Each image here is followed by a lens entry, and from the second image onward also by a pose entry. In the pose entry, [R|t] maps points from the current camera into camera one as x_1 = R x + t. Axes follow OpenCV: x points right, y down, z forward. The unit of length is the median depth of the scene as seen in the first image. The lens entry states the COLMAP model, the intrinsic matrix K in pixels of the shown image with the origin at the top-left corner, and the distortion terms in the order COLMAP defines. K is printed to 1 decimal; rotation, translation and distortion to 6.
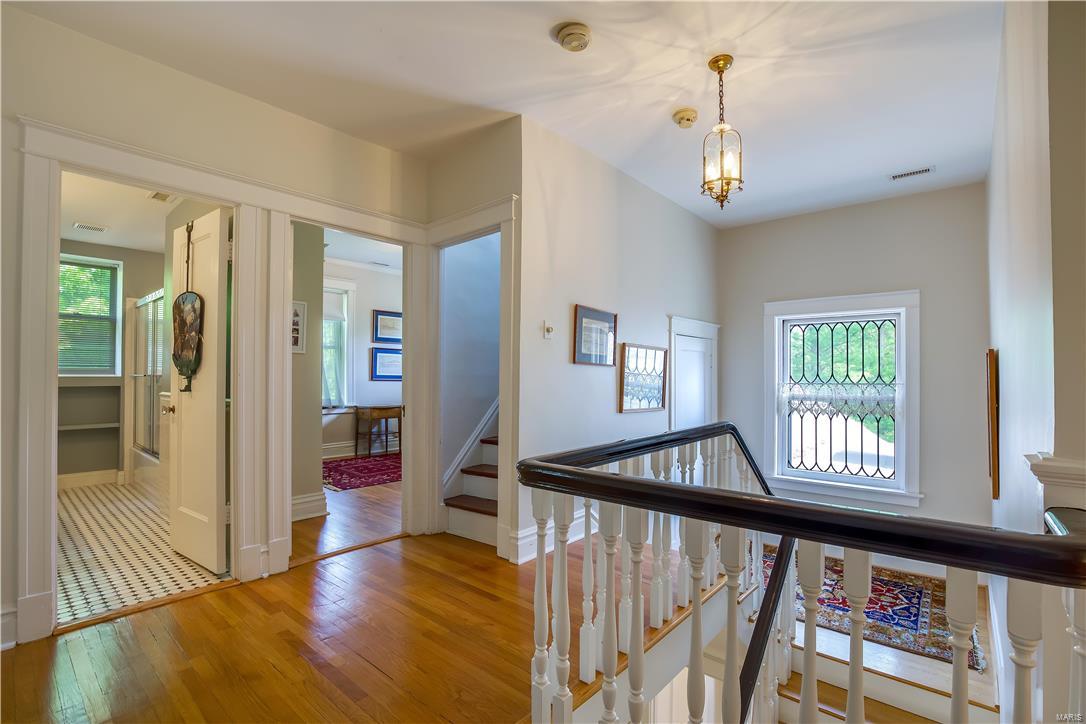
lens RADIAL K [[493.3, 0, 547.1], [0, 493.3, 370.0], [0, 0, 1]] dist [-0.044719, 0.008093]
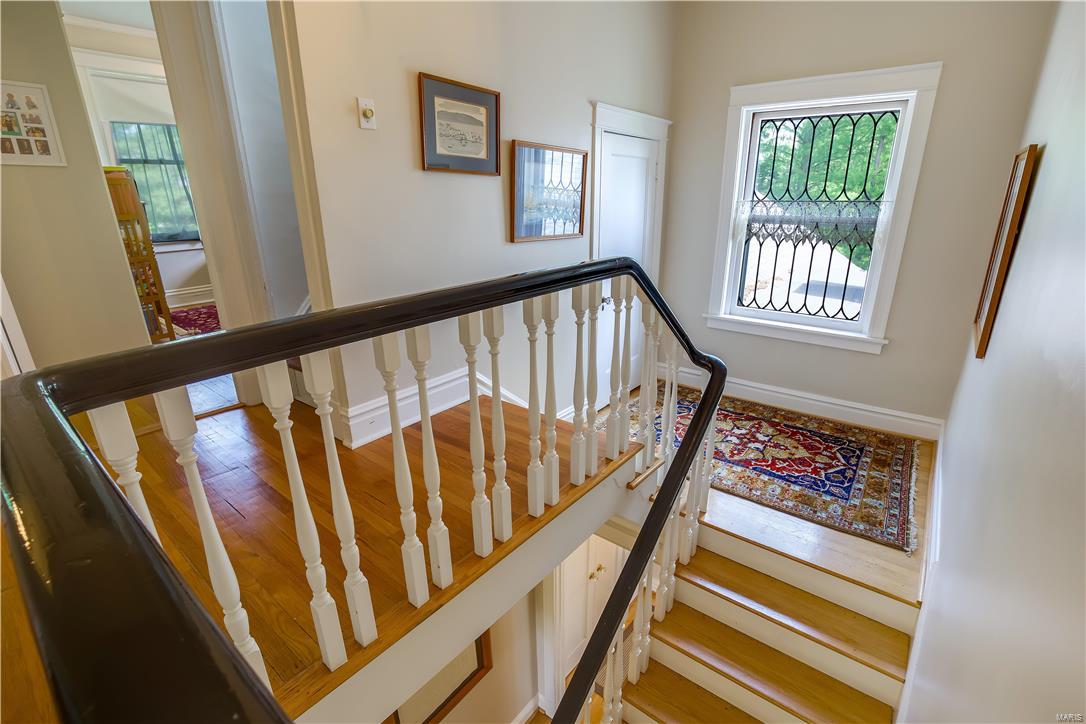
lens RADIAL K [[493.3, 0, 547.1], [0, 493.3, 370.0], [0, 0, 1]] dist [-0.044719, 0.008093]
pose [[0.999082, -0.022966, 0.036170, 0.176802], [0.009115, 0.938809, 0.344316, 0.013800], [-0.041865, -0.343671, 0.938157, 0.242370]]
